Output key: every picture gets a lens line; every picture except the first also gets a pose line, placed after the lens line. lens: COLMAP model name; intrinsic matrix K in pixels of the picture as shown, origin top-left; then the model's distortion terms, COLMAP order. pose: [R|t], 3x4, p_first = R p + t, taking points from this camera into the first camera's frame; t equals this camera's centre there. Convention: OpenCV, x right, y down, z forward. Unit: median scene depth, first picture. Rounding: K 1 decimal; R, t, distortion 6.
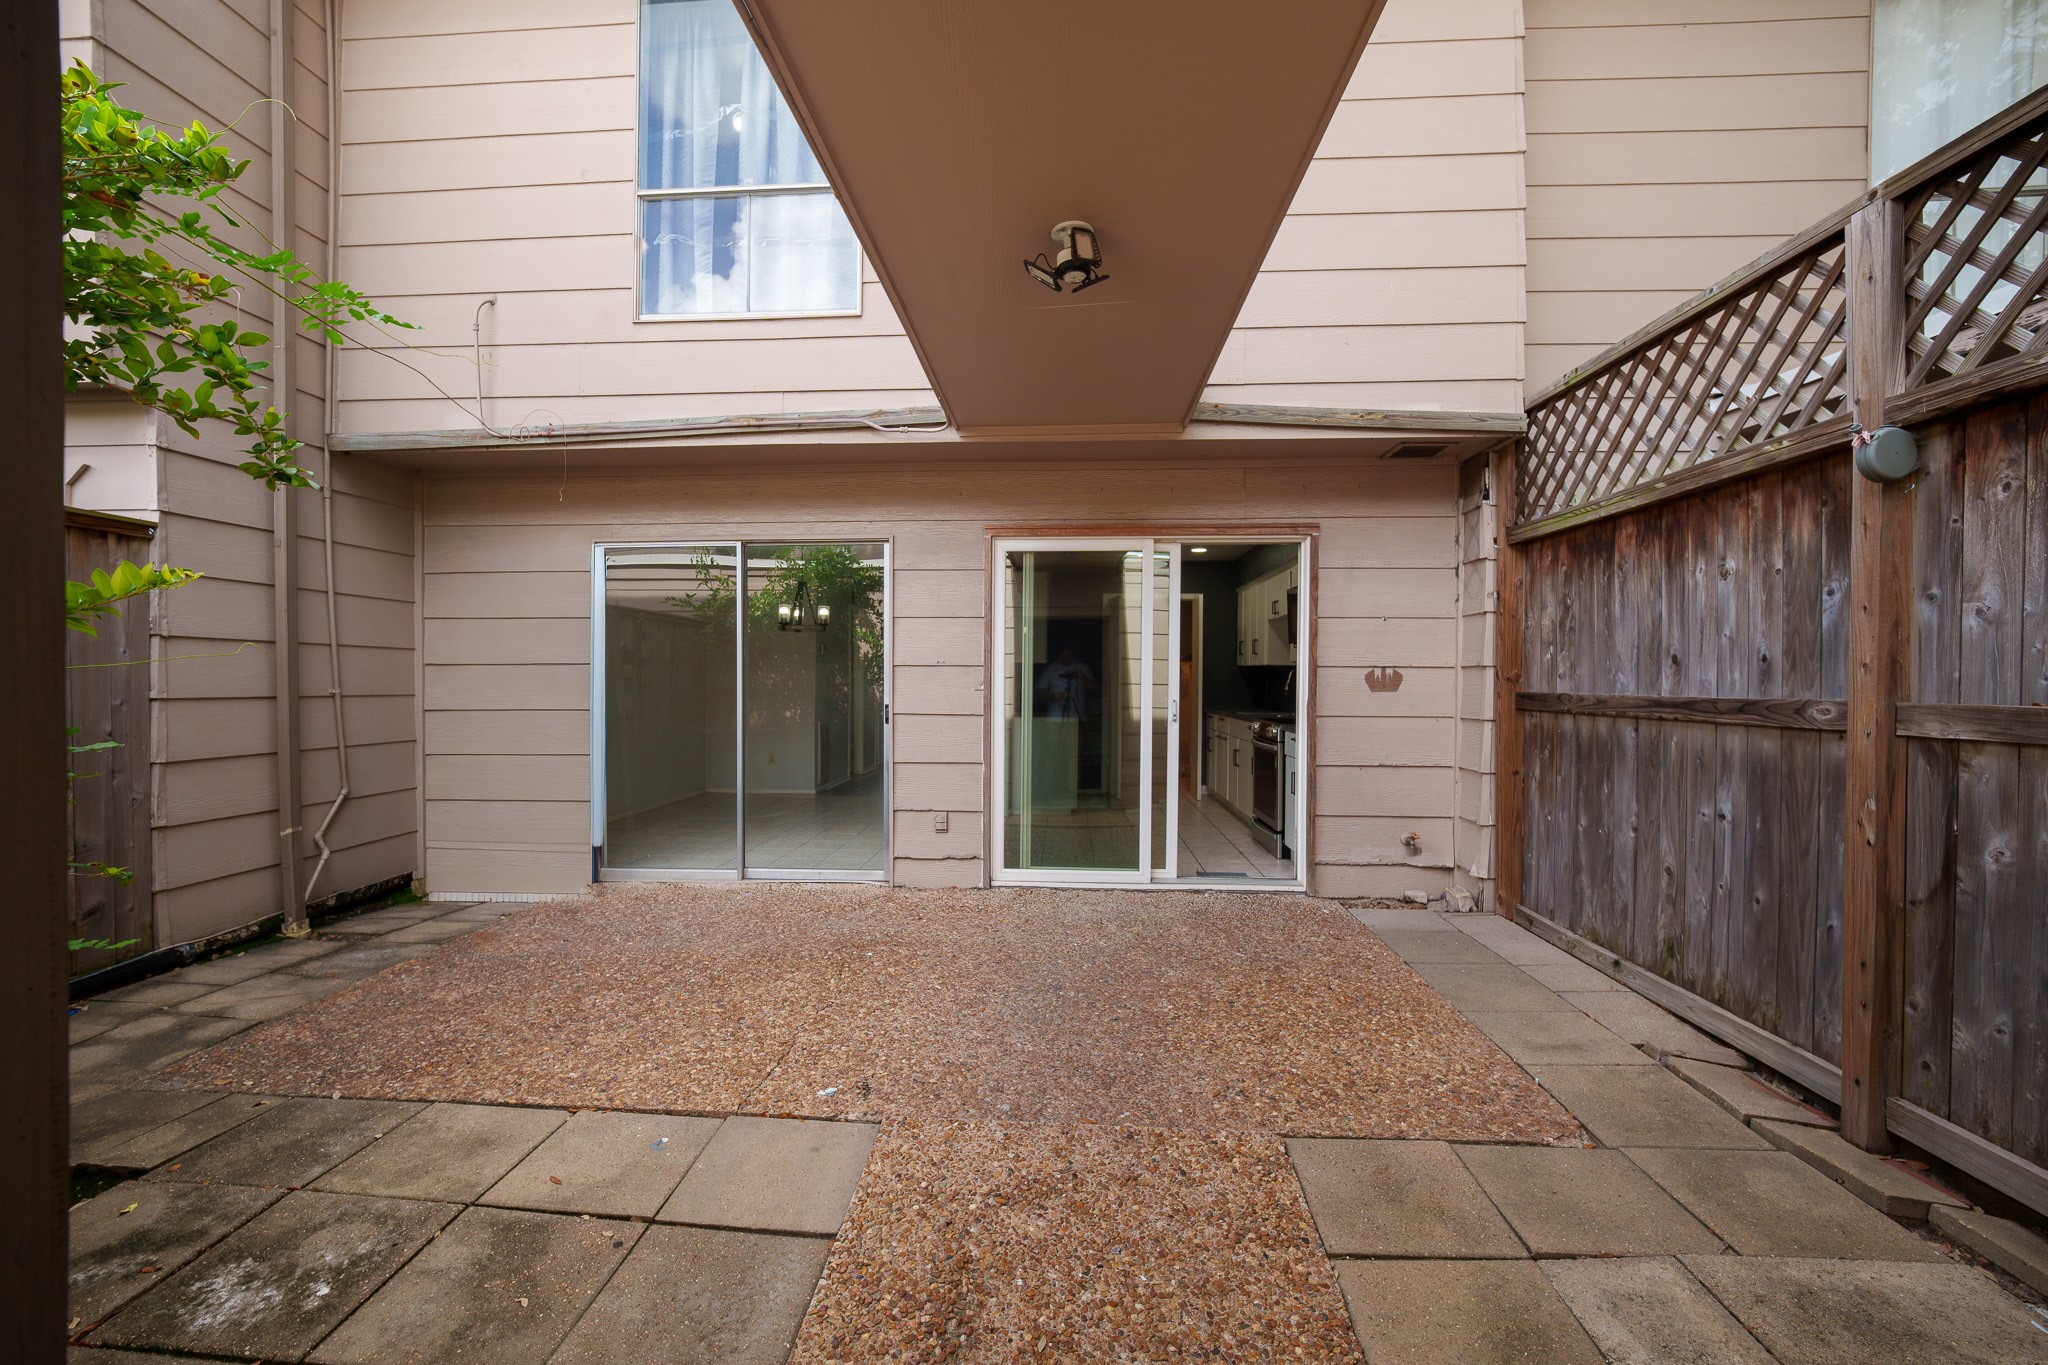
lens RADIAL K [[840.2, 0, 1010.1], [0, 840.2, 686.9], [0, 0, 1]] dist [-0.002887, 0.000491]
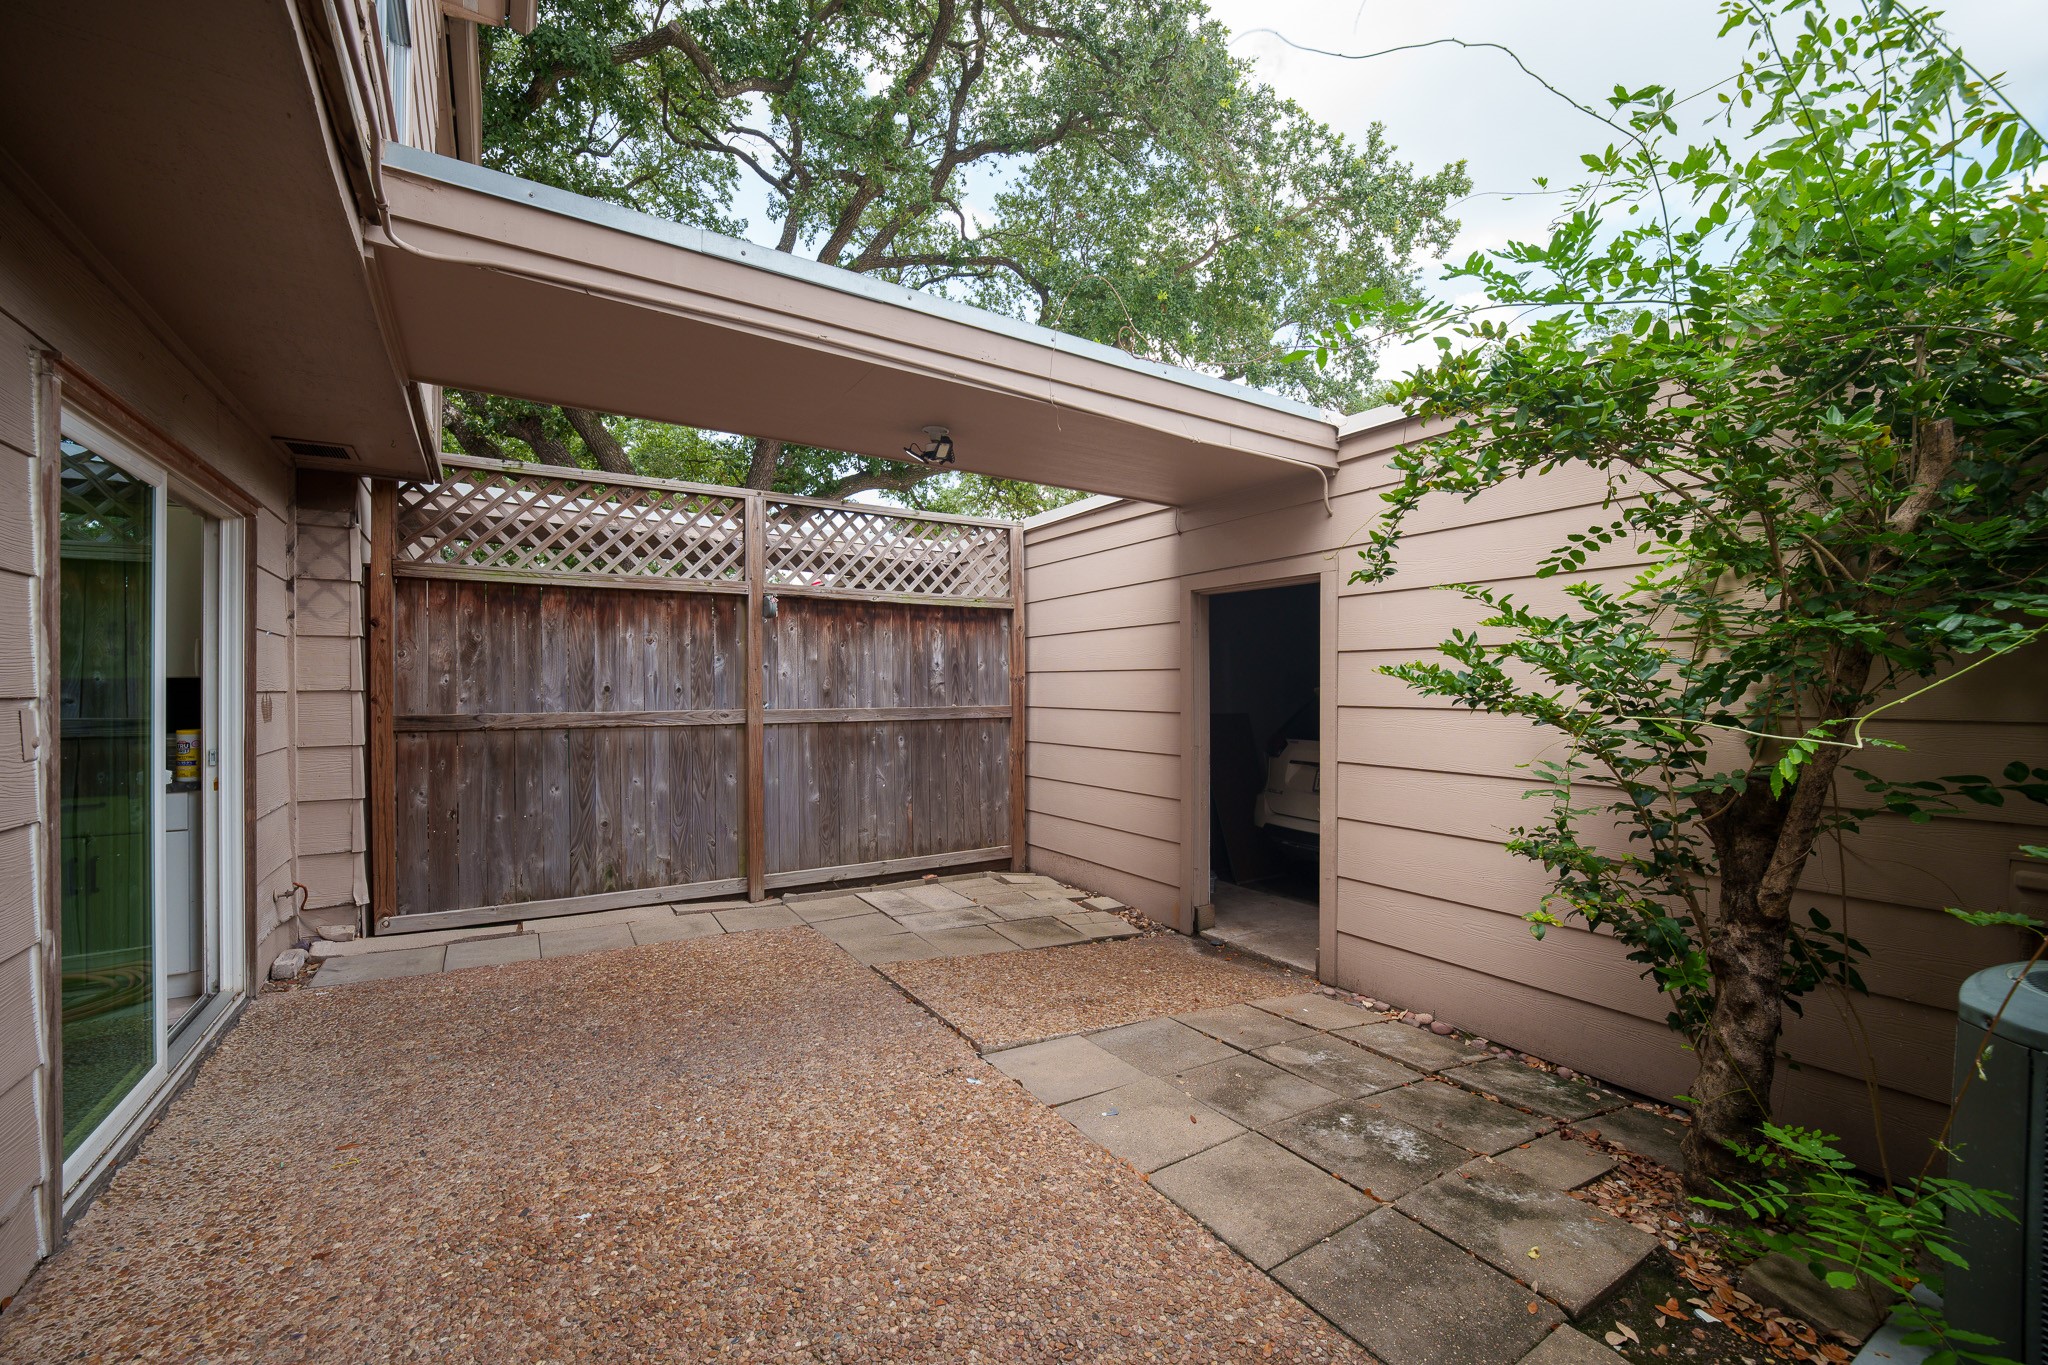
lens RADIAL K [[840.2, 0, 1014.6], [0, 840.2, 689.2], [0, 0, 1]] dist [-0.002887, 0.000491]
pose [[-0.586818, -0.002253, 0.809716, -1.107045], [0.006476, 0.999951, 0.007475, -0.046873], [-0.809693, 0.009631, -0.586775, 1.541709]]
